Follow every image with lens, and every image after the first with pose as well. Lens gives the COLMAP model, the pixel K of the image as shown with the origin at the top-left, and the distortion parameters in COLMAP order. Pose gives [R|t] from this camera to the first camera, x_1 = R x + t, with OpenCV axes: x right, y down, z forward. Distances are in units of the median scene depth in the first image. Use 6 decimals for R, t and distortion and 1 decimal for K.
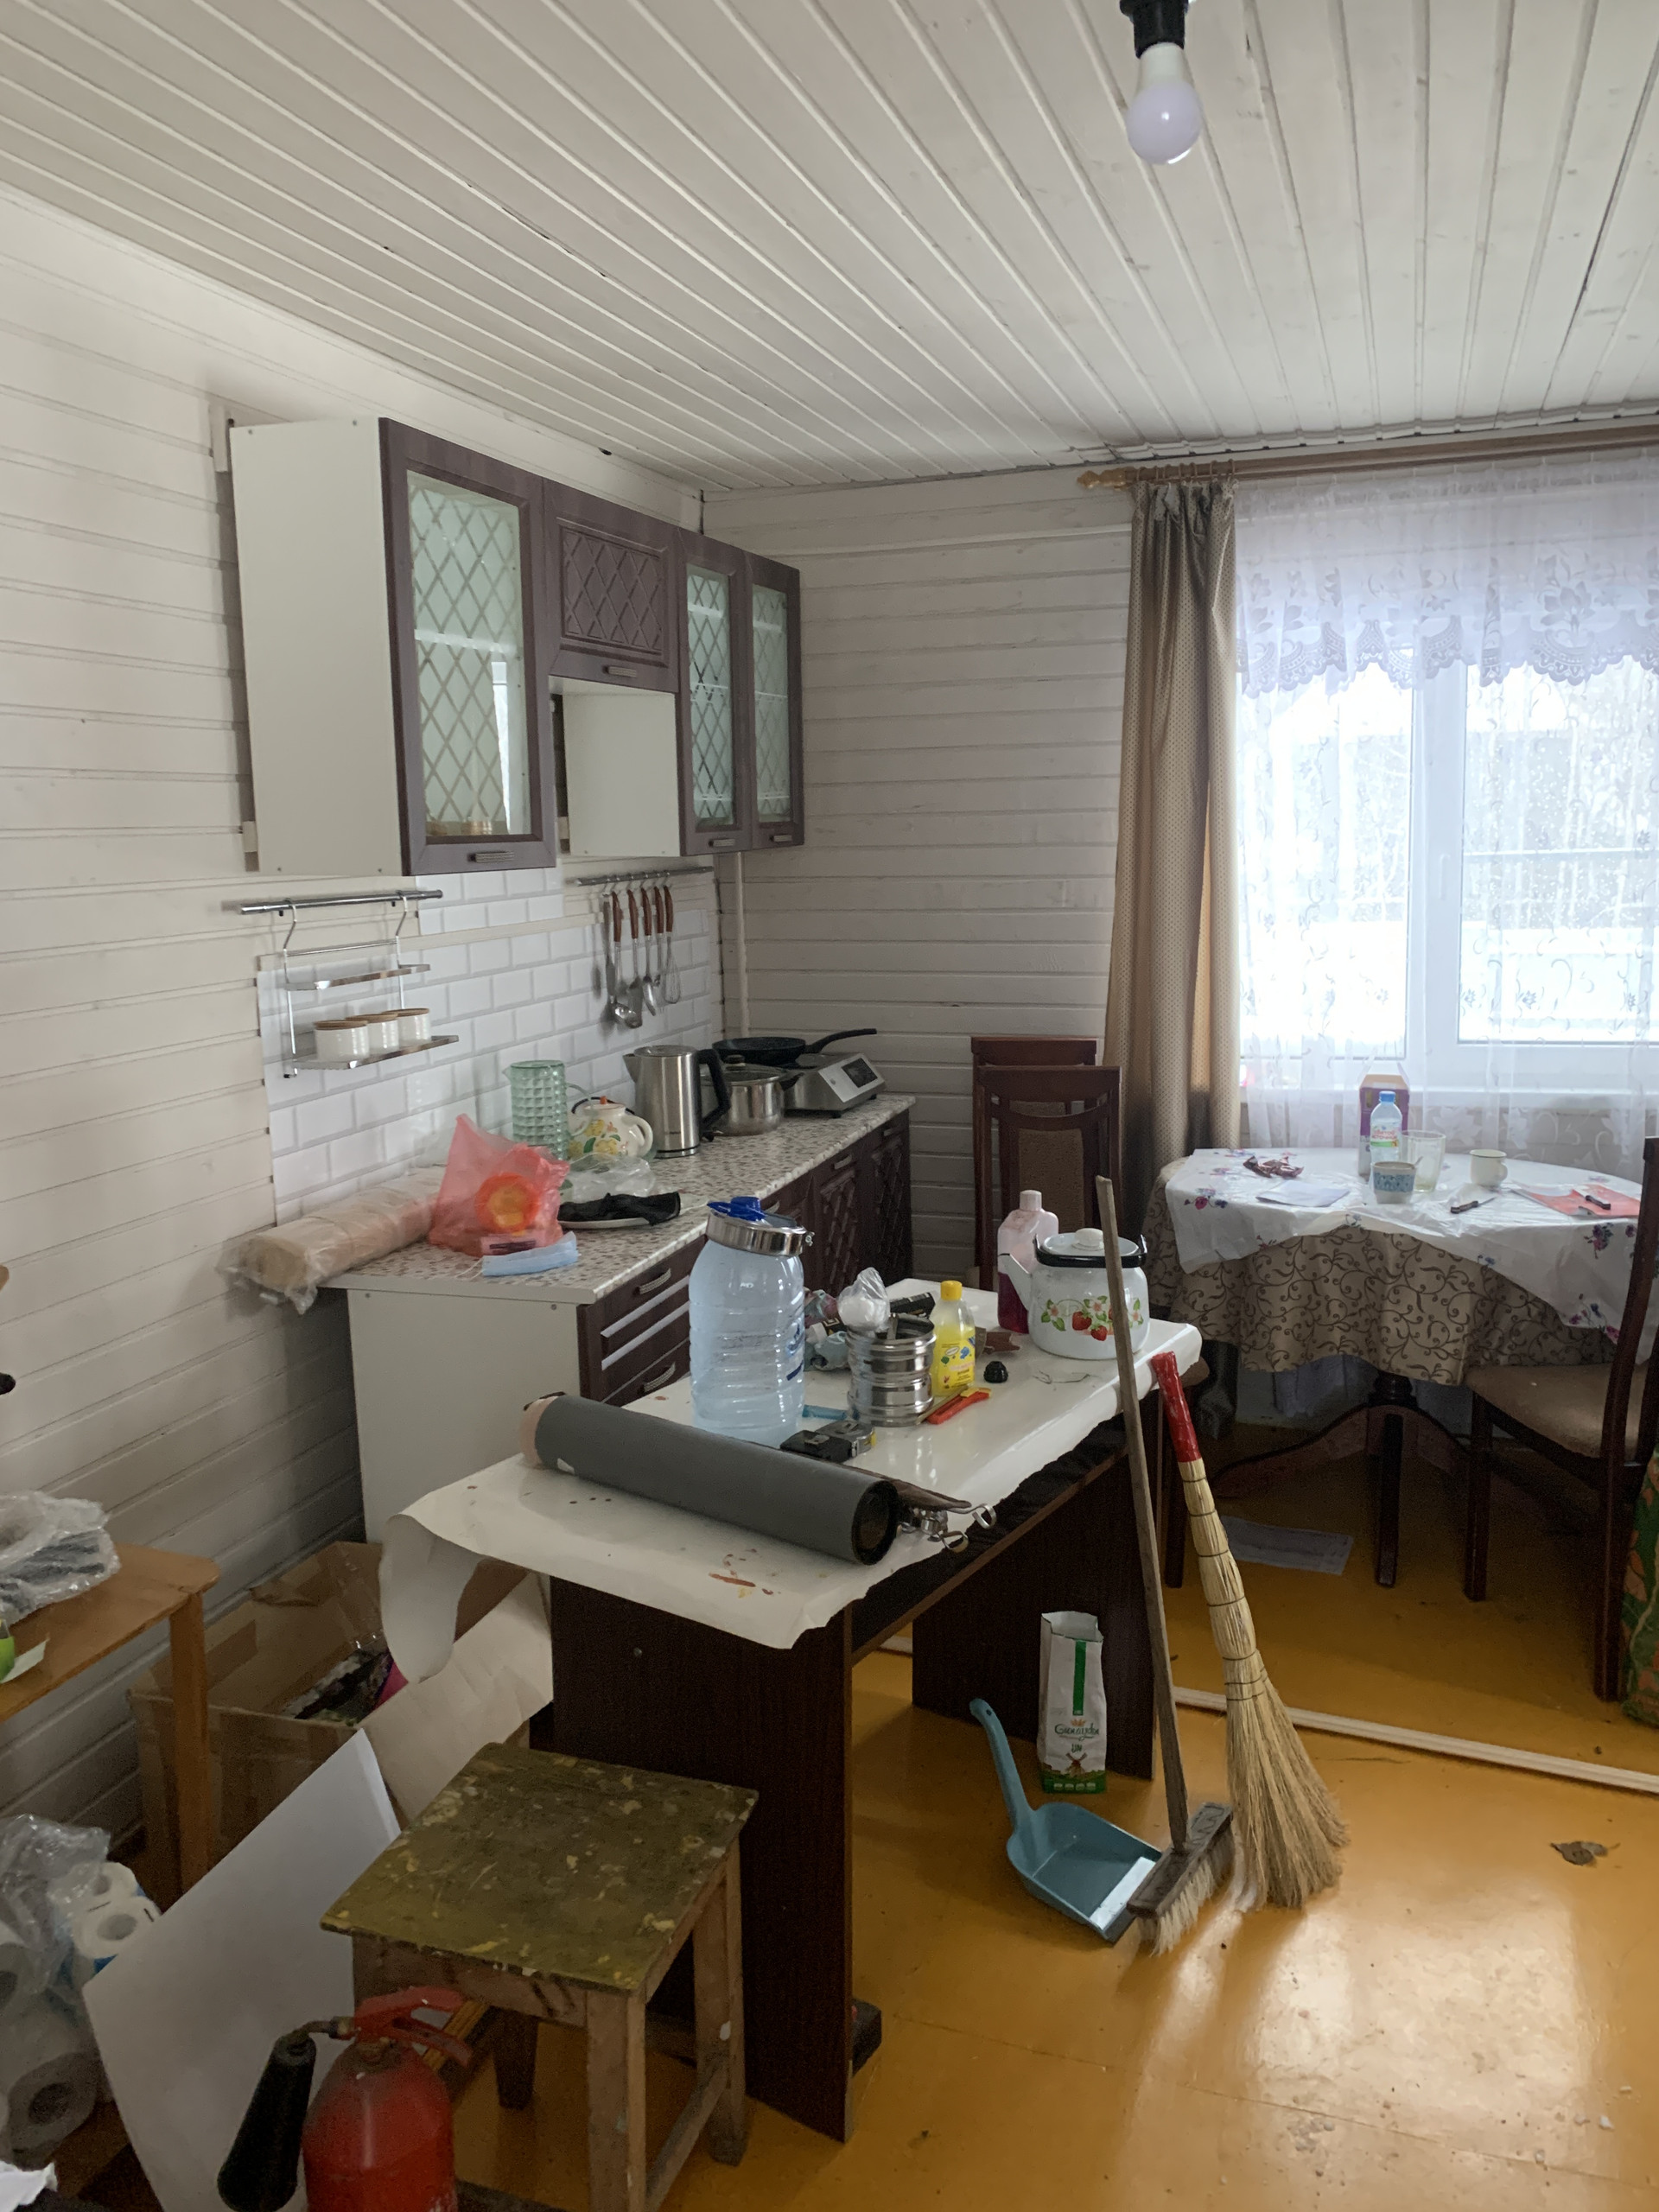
lens RADIAL K [[1639.7, 0, 837.4], [0, 1639.7, 1090.9], [0, 0, 1]] dist [0.108730, -0.221852]
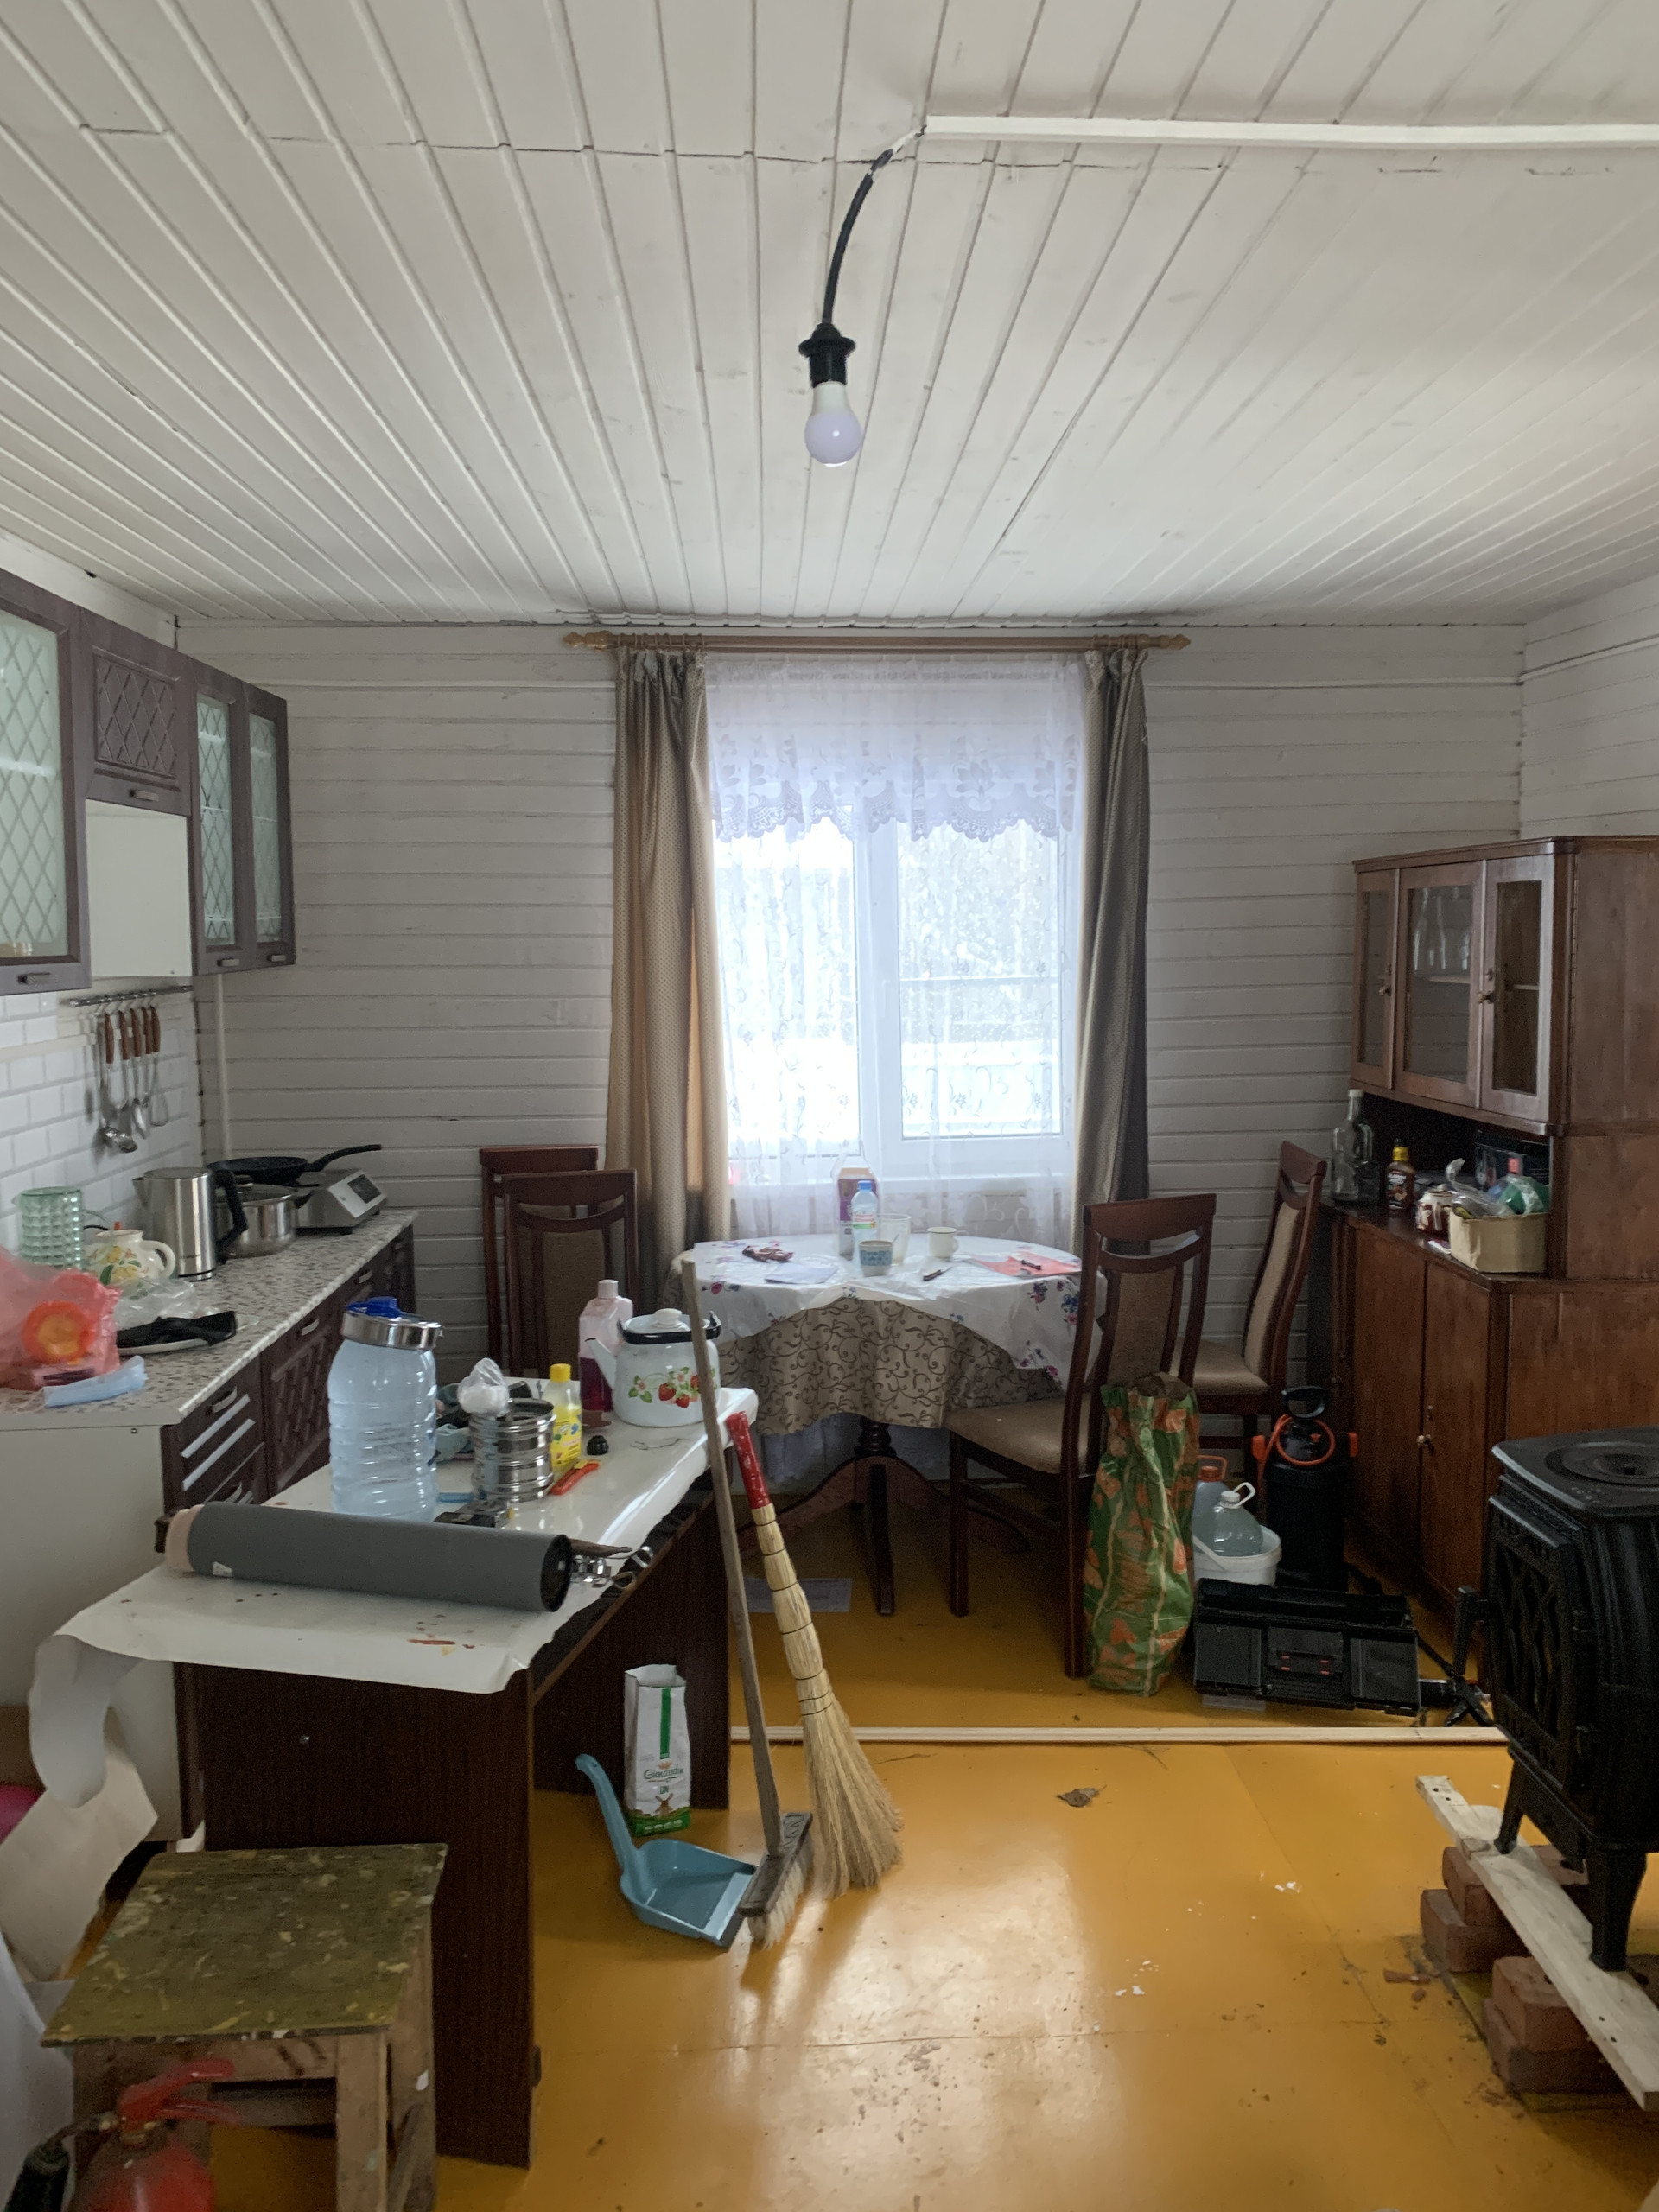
lens RADIAL K [[1639.7, 0, 837.4], [0, 1639.7, 1090.9], [0, 0, 1]] dist [0.108730, -0.221852]
pose [[0.930230, -0.022570, 0.366282, -0.111128], [0.048490, 0.996915, -0.061719, 0.007650], [-0.363759, 0.075174, 0.928455, -0.073721]]
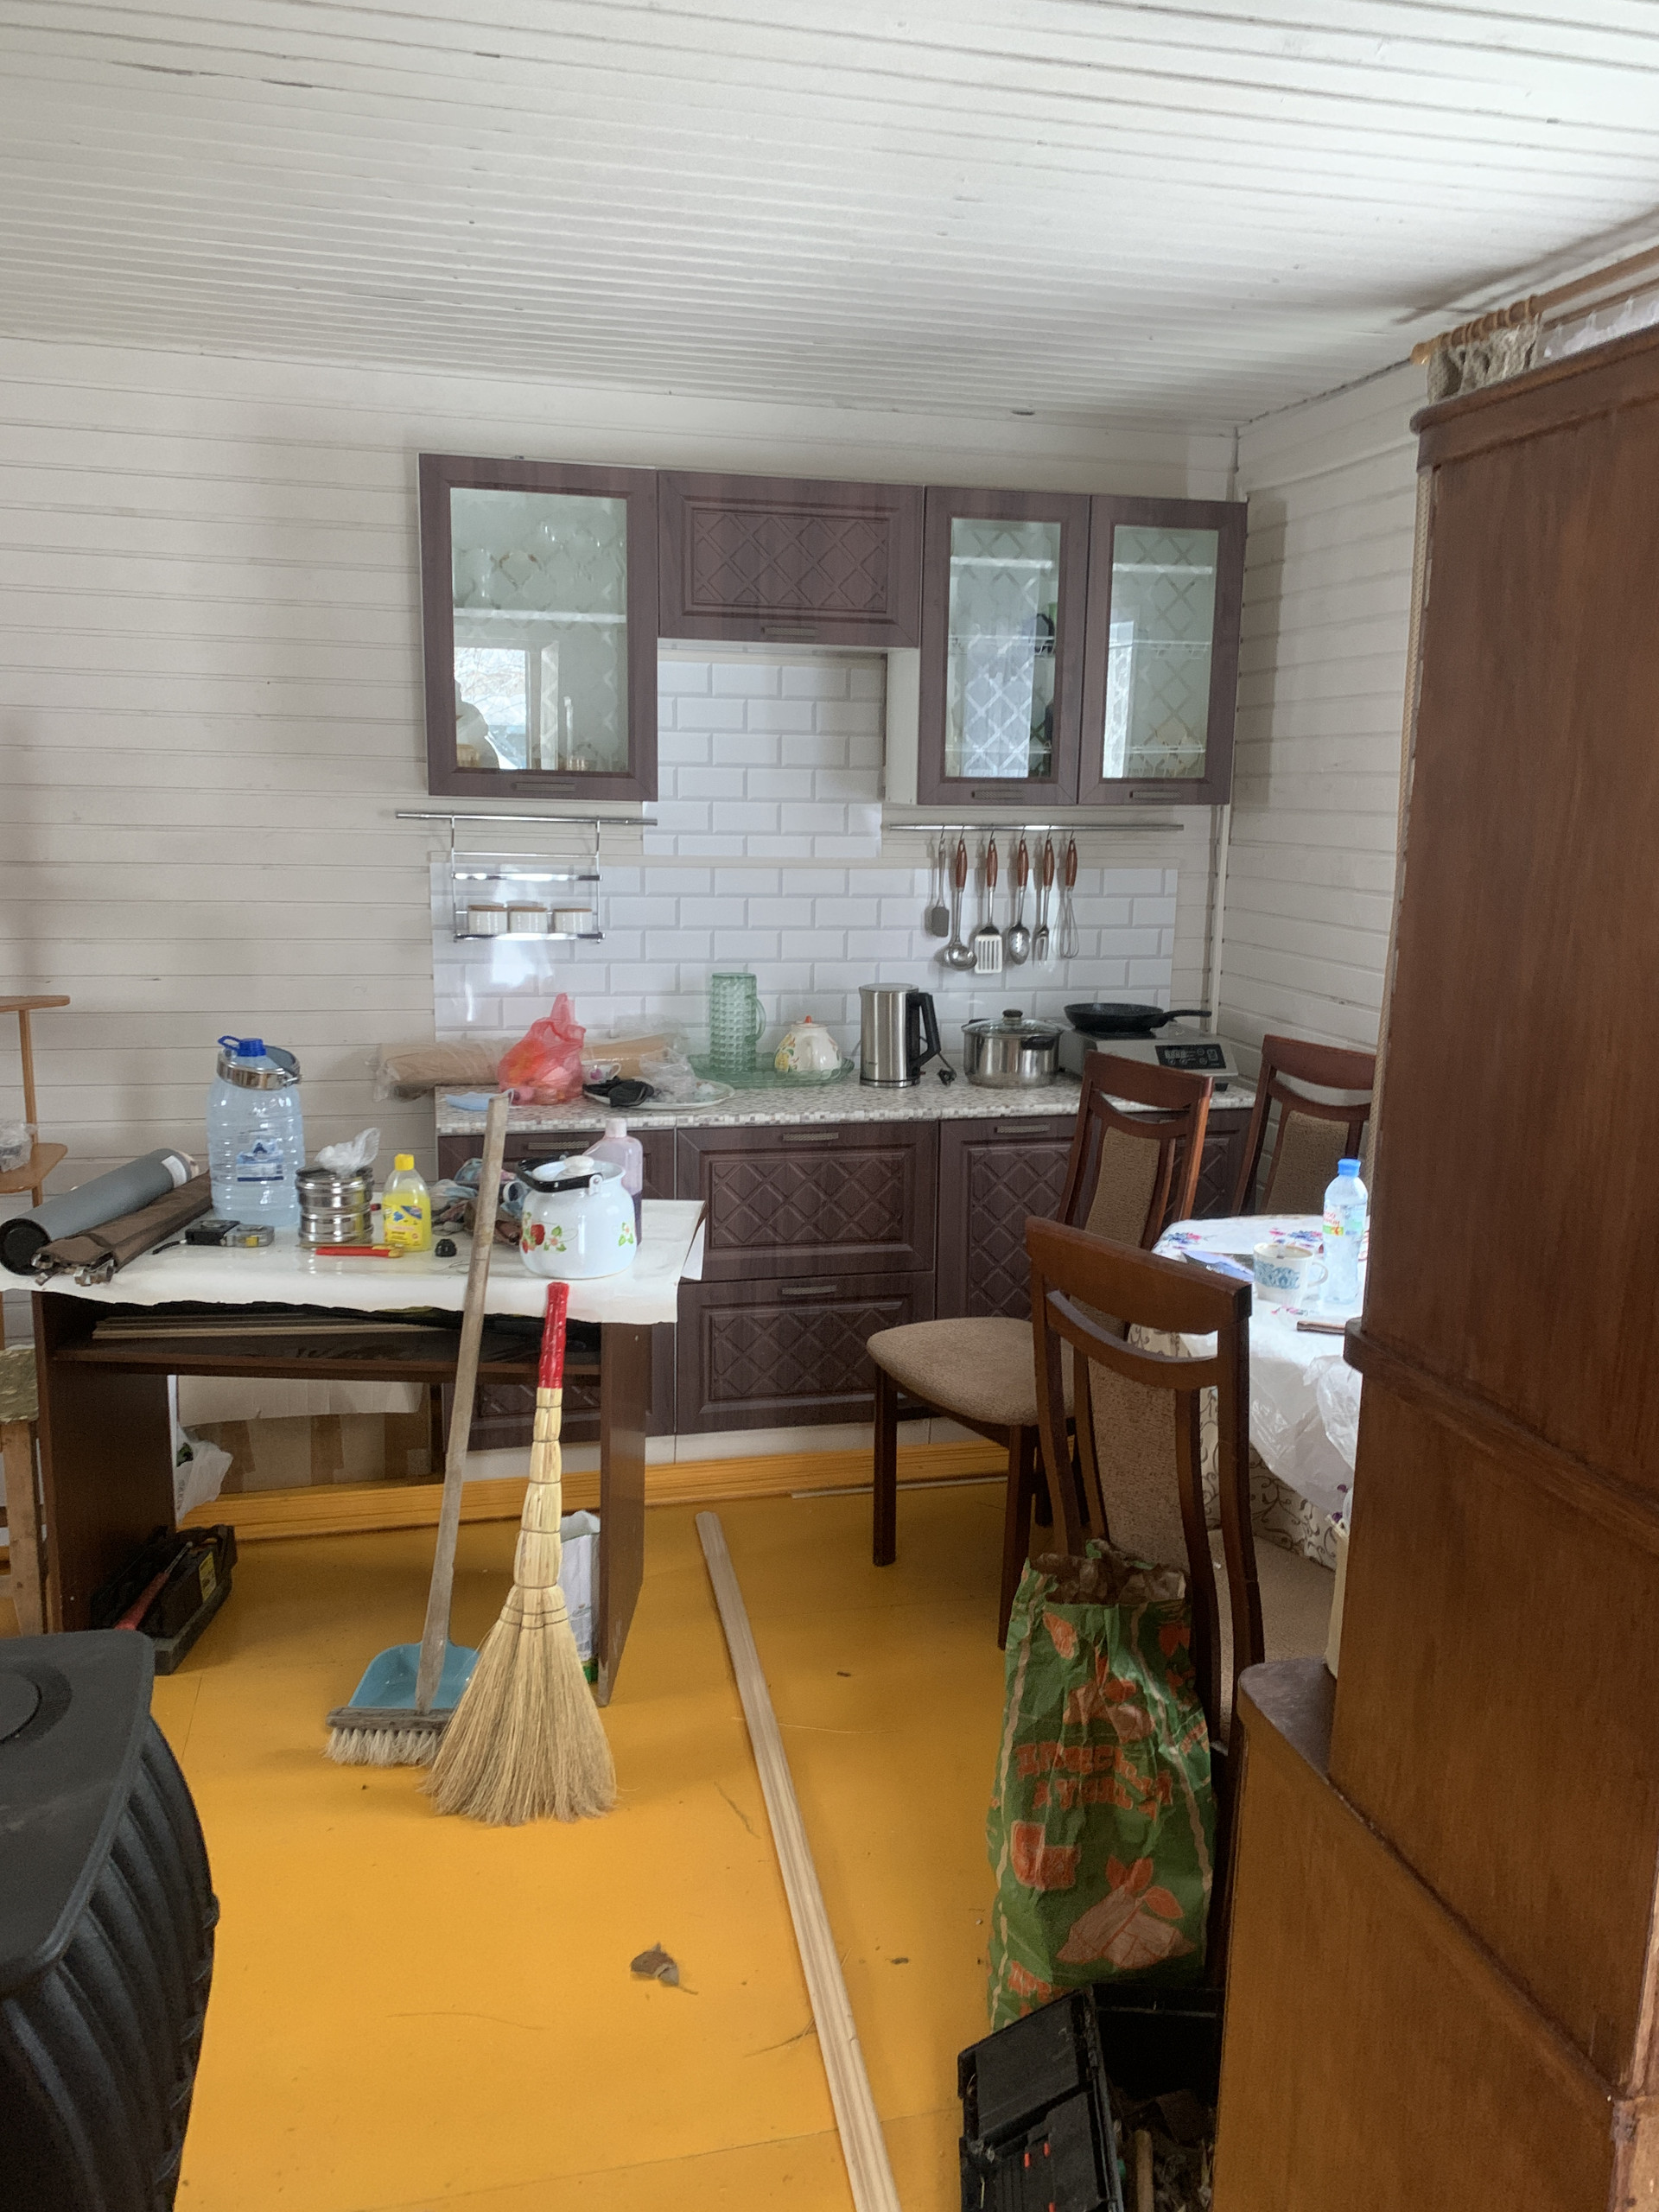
lens RADIAL K [[1639.7, 0, 837.4], [0, 1639.7, 1090.9], [0, 0, 1]] dist [0.108730, -0.221852]
pose [[0.555492, 0.180995, -0.811585, 0.833521], [-0.167847, 0.980339, 0.103746, -0.070148], [0.814406, 0.078592, 0.574949, 0.405792]]
